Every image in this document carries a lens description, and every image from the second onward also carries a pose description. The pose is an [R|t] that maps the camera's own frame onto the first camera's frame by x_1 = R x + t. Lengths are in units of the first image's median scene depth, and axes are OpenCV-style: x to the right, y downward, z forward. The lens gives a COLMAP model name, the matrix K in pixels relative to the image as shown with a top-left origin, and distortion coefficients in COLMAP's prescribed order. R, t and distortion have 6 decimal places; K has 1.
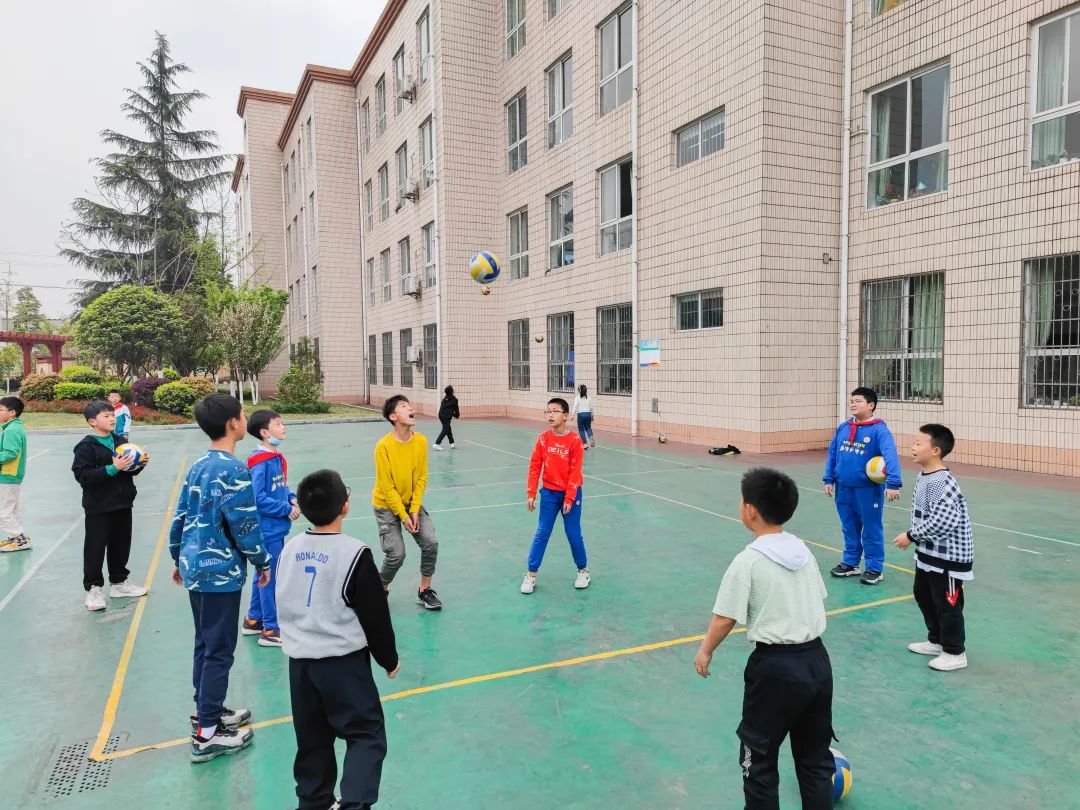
lens RADIAL K [[727.7, 0, 541.1], [0, 727.7, 405.0], [0, 0, 1]] dist [0.068782, 0.002136]
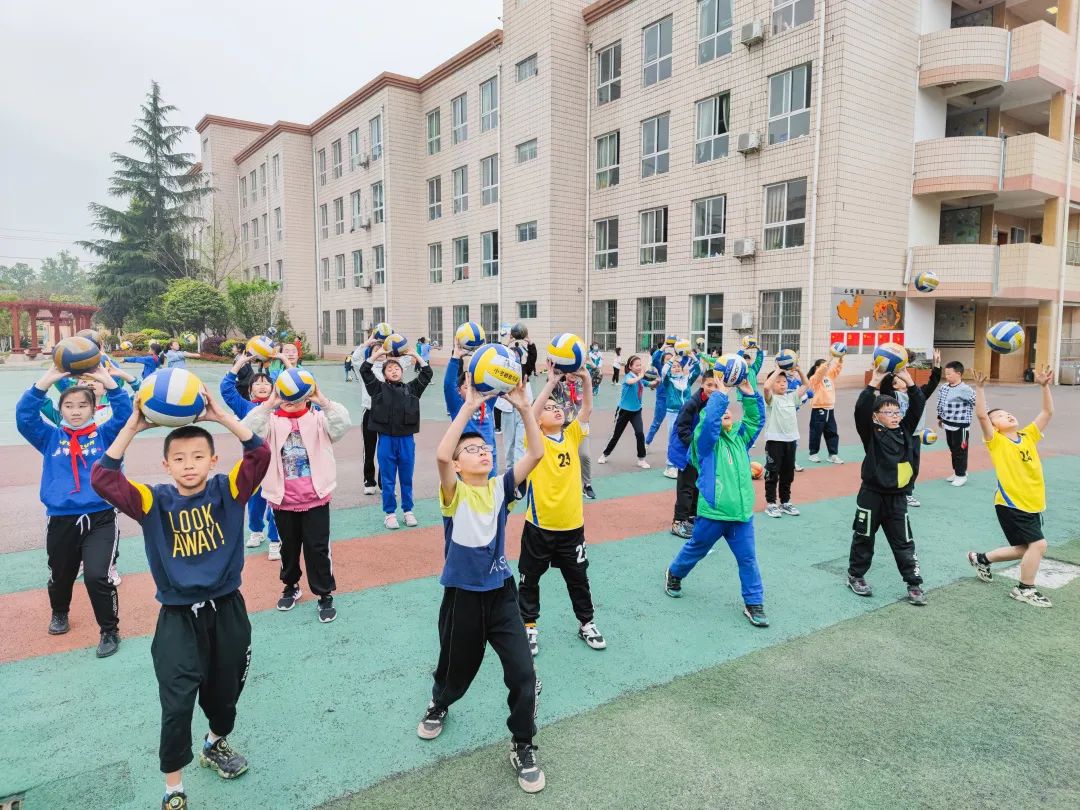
lens RADIAL K [[727.7, 0, 547.1], [0, 727.7, 396.8], [0, 0, 1]] dist [0.068782, 0.002136]
pose [[0.986330, 0.001396, 0.164775, -0.042983], [-0.006534, 0.999509, 0.030644, 0.031911], [-0.164651, -0.031301, 0.985855, -0.591990]]
